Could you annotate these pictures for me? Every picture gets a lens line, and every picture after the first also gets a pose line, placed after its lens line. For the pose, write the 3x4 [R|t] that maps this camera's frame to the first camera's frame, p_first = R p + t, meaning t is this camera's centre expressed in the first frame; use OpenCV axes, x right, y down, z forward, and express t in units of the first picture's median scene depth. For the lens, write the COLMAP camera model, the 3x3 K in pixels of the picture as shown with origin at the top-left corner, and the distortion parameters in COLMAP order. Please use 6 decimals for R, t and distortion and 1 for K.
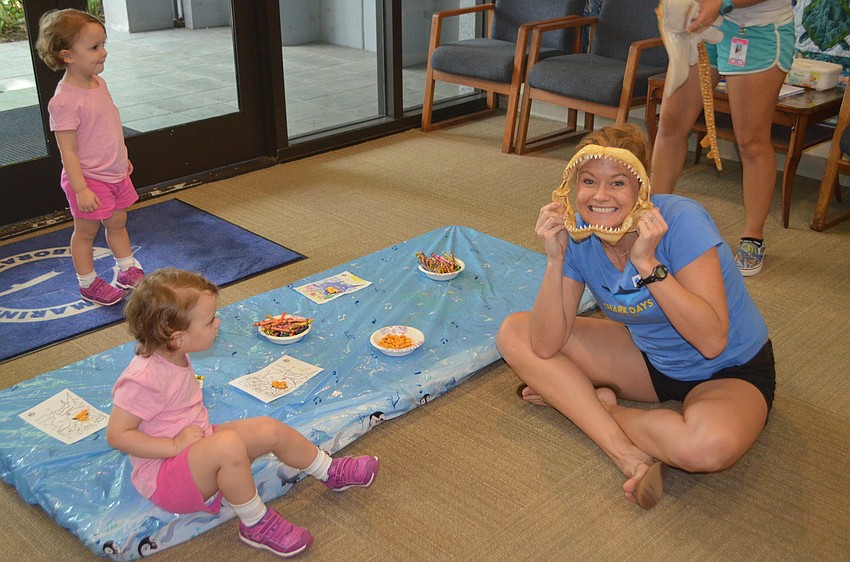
lens RADIAL K [[987.1, 0, 425.0], [0, 987.1, 281.0], [0, 0, 1]] dist [-0.012279, -0.009677]
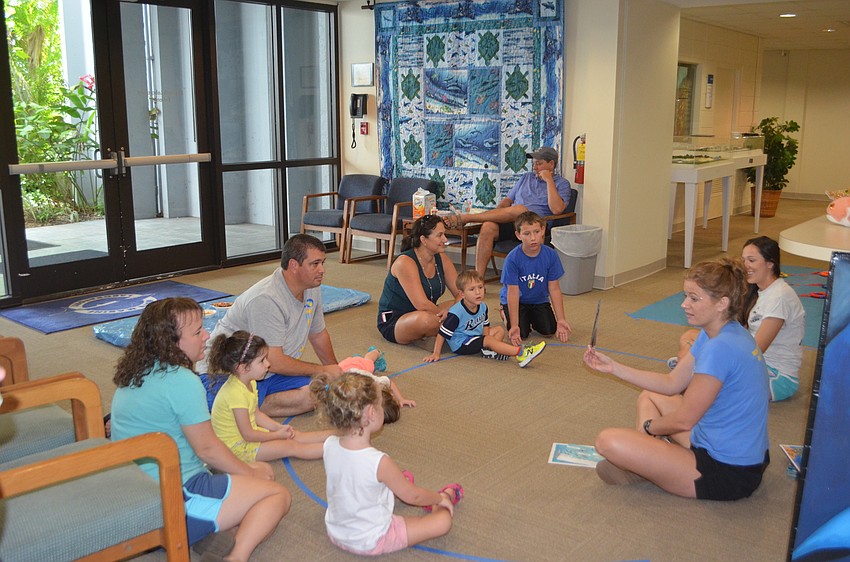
lens RADIAL K [[987.1, 0, 425.0], [0, 987.1, 281.0], [0, 0, 1]] dist [-0.012279, -0.009677]
pose [[0.998221, -0.015356, 0.057618, 0.137881], [0.028218, 0.972879, -0.229589, 0.355714], [-0.052530, 0.230806, 0.971581, -0.882691]]
